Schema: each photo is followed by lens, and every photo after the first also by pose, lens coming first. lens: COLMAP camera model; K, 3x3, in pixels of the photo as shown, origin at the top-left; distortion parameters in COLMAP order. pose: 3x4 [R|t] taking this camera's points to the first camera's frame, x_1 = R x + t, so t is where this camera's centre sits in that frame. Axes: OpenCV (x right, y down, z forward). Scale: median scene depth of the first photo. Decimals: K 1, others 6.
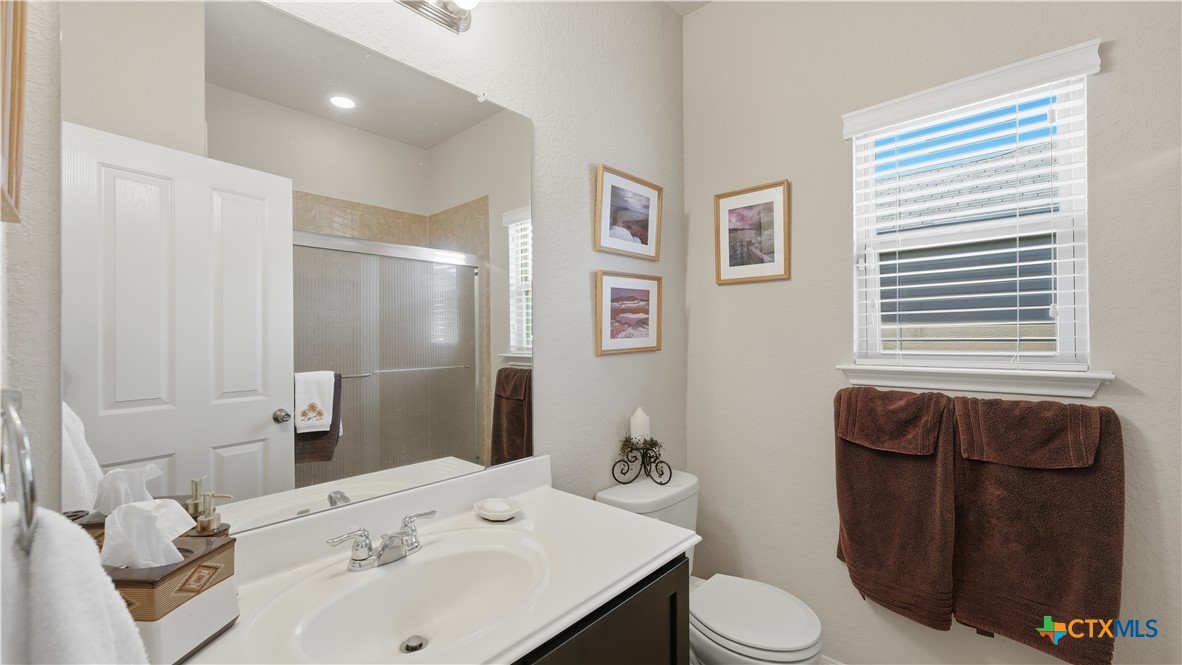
lens RADIAL K [[481.6, 0, 592.4], [0, 481.6, 333.2], [0, 0, 1]] dist [-0.007757, 0.001721]
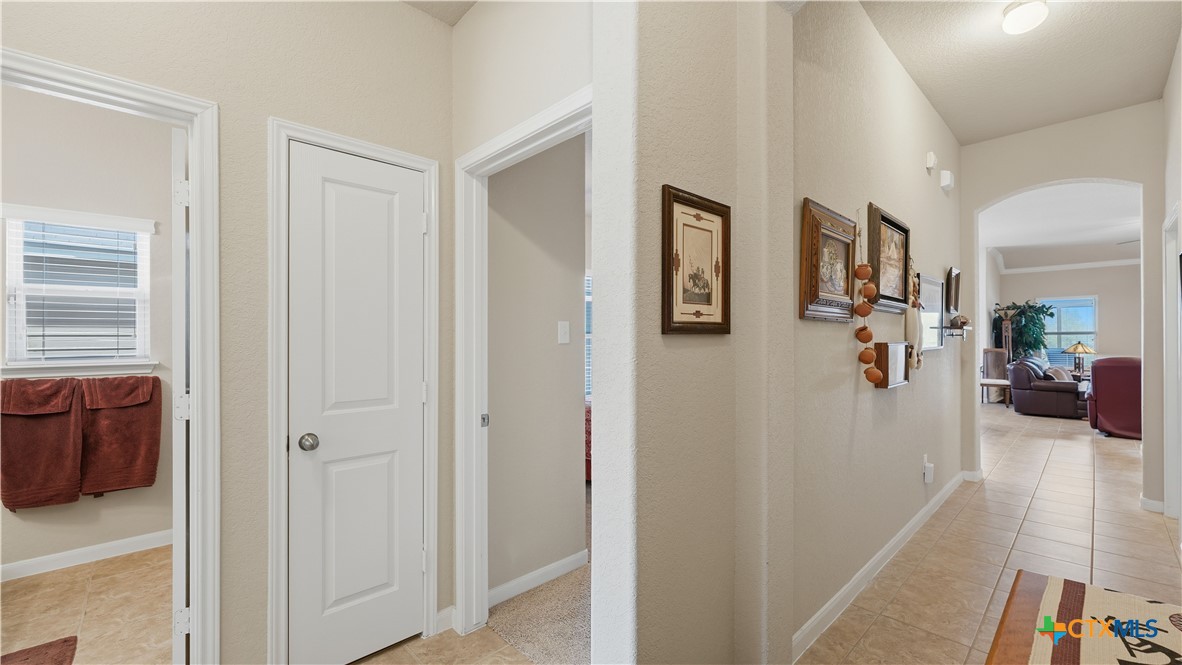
lens RADIAL K [[481.6, 0, 587.1], [0, 481.6, 334.2], [0, 0, 1]] dist [-0.007757, 0.001721]
pose [[0.069696, 0.007925, 0.997537, -1.026523], [-0.003396, 0.999965, -0.007707, -0.037075], [-0.997563, -0.002851, 0.069720, -1.161212]]
